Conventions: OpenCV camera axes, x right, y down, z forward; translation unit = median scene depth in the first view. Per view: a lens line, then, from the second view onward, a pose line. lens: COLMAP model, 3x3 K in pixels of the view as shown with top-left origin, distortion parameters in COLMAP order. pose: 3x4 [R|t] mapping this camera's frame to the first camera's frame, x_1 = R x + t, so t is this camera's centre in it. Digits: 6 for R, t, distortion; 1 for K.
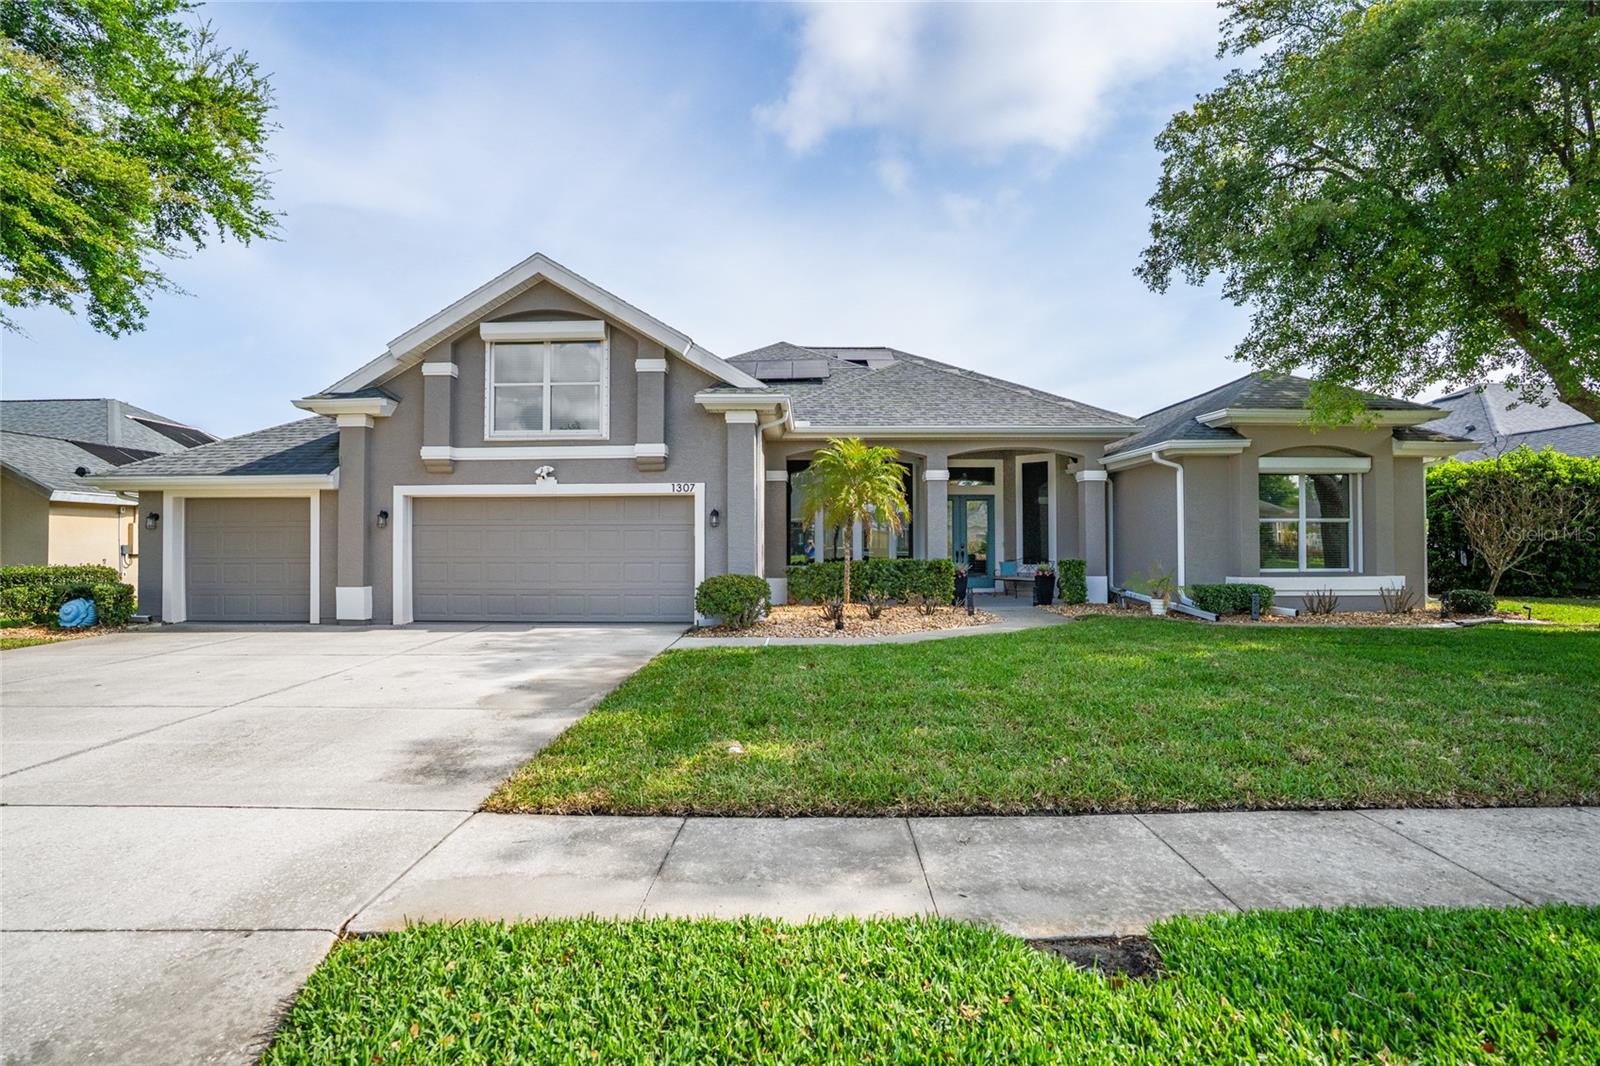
lens RADIAL K [[750.0, 0, 805.4], [0, 750.0, 540.5], [0, 0, 1]] dist [-0.065242, 0.023839]
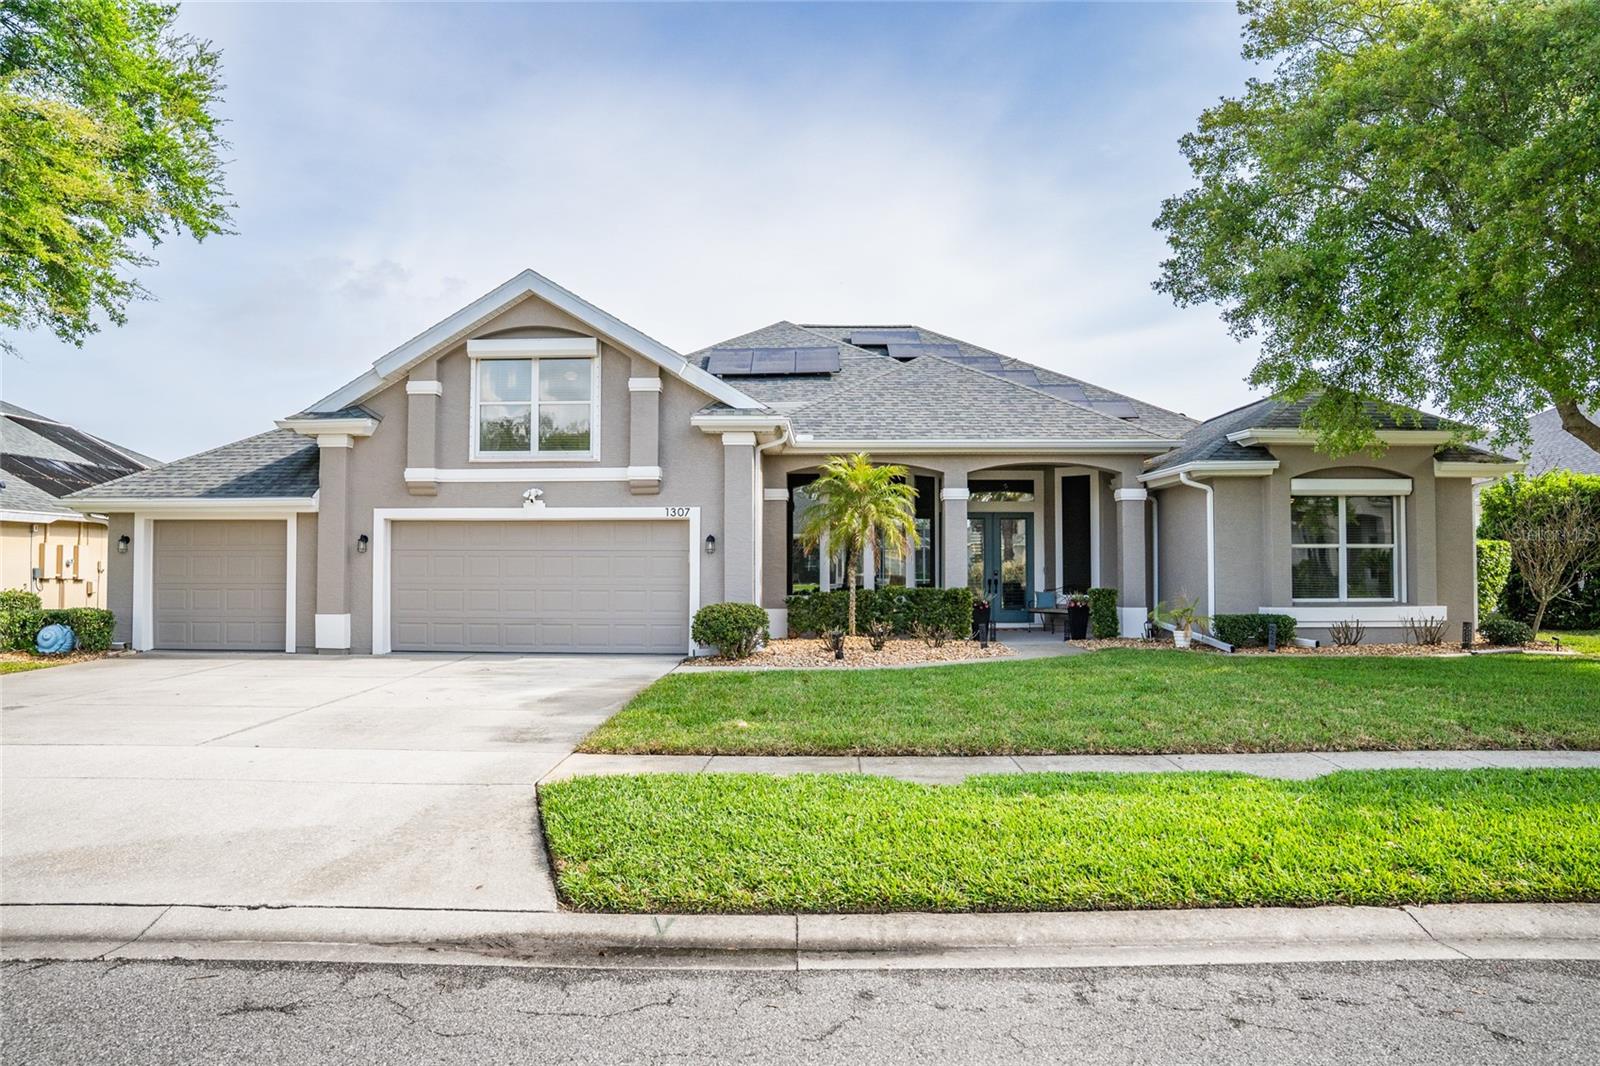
lens RADIAL K [[1121.4, 0, 804.2], [0, 1121.4, 528.6], [0, 0, 1]] dist [-0.093639, 0.001725]
pose [[0.999890, 0.002092, -0.014683, 0.018686], [-0.002529, 0.999552, -0.029810, -0.007068], [0.014614, 0.029844, 0.999448, -0.417324]]
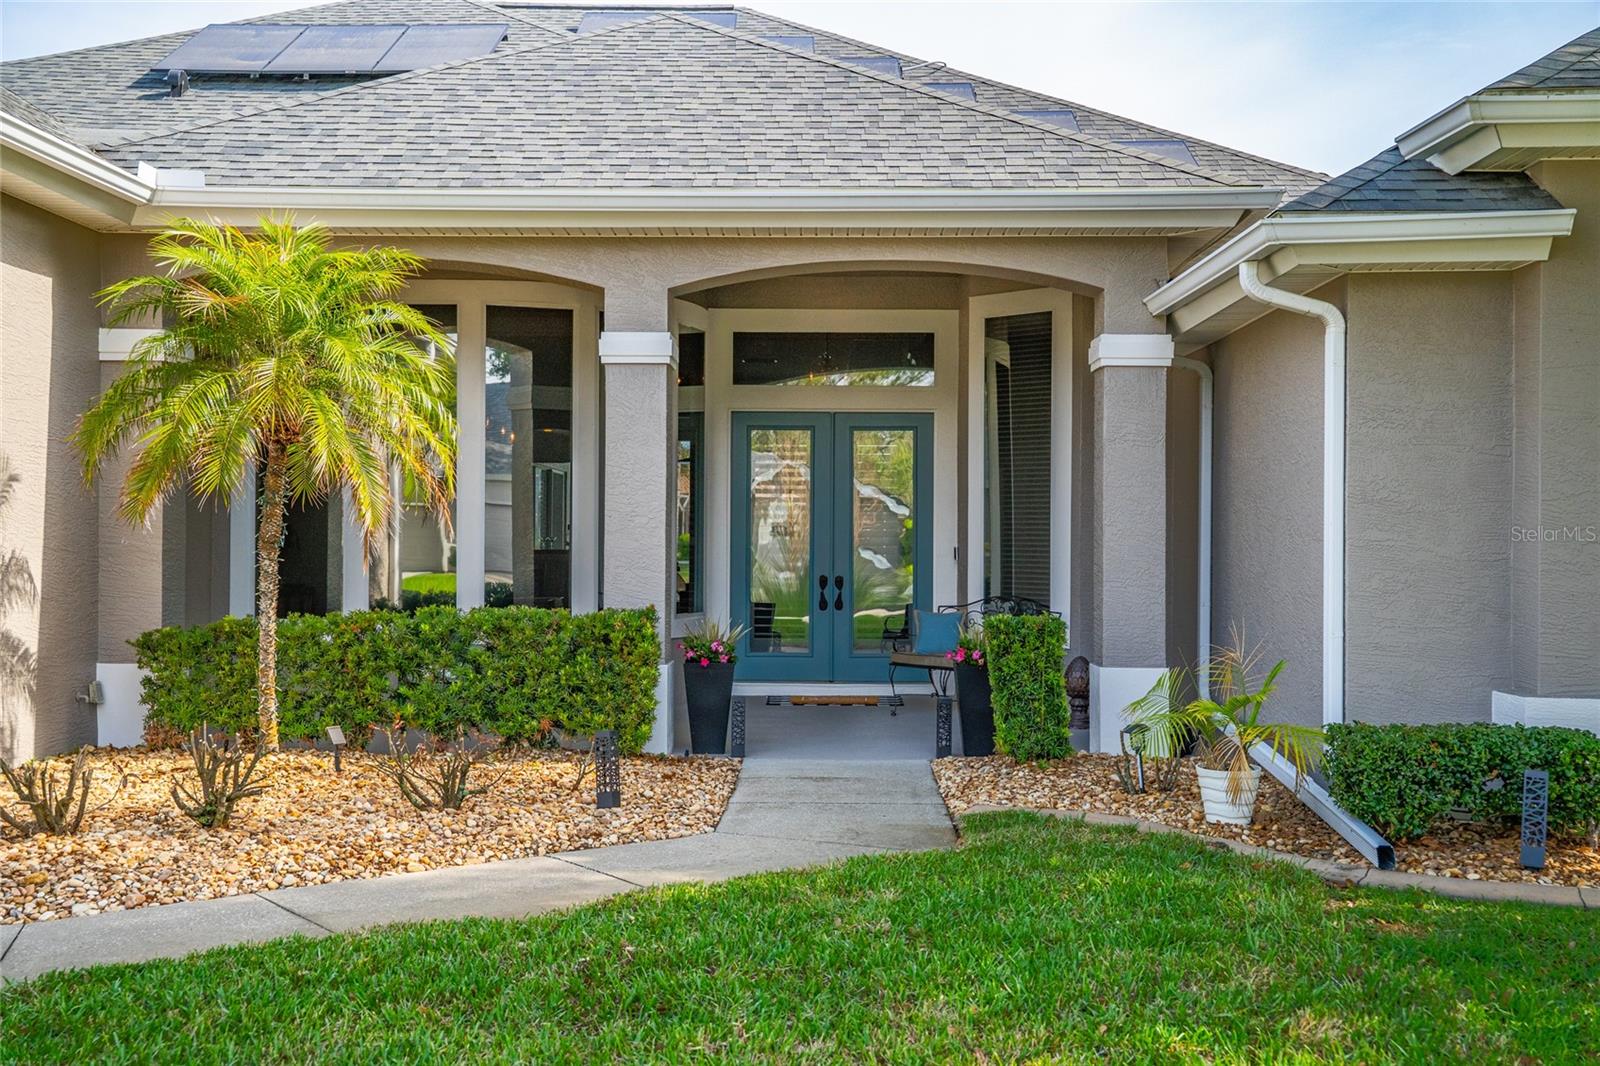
lens RADIAL K [[1726.7, 0, 800.0], [0, 1726.7, 533.0], [0, 0, 1]] dist [0.114039, 0.003691]
pose [[0.999702, 0.007412, -0.023258, 0.328539], [-0.007280, 0.999957, 0.005758, -0.015947], [0.023300, -0.005587, 0.999713, 0.318461]]
